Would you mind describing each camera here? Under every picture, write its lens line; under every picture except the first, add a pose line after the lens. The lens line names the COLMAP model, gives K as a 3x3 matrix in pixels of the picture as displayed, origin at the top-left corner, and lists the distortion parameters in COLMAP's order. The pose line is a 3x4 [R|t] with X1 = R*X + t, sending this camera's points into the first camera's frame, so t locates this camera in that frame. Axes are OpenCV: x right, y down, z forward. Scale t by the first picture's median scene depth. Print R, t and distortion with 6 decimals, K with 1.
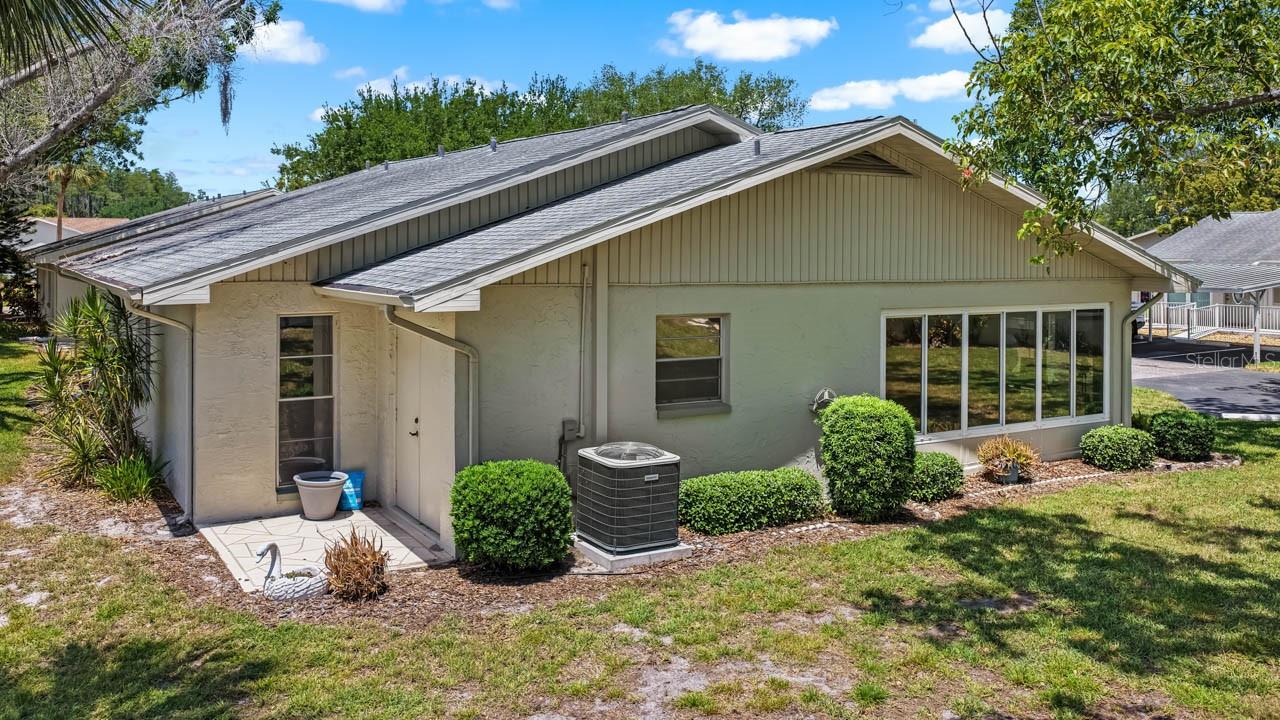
lens RADIAL K [[1079.6, 0, 640.0], [0, 1079.6, 360.0], [0, 0, 1]] dist [-0.008708, 0.022907]
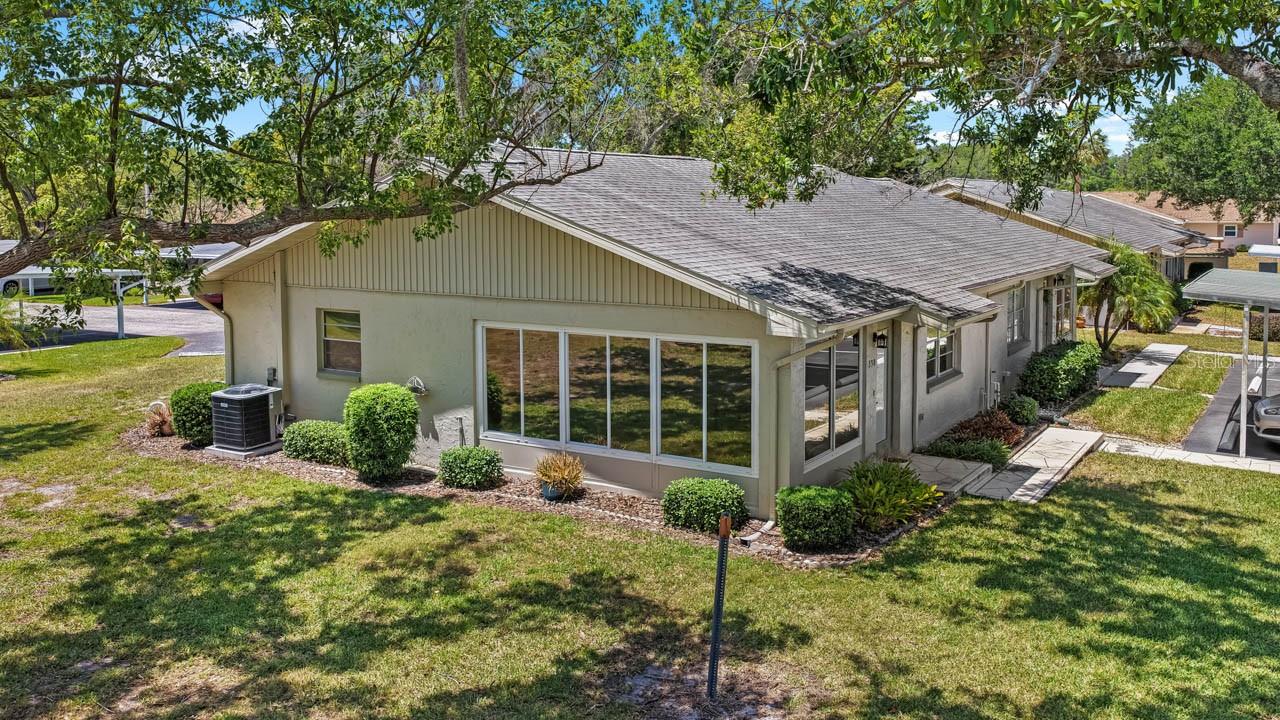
lens RADIAL K [[1079.6, 0, 640.0], [0, 1079.6, 360.0], [0, 0, 1]] dist [-0.008708, 0.022907]
pose [[0.499892, 0.110683, -0.858986, 1.307599], [-0.105920, 0.992168, 0.066203, -0.098705], [0.859586, 0.057890, 0.507701, 0.559250]]
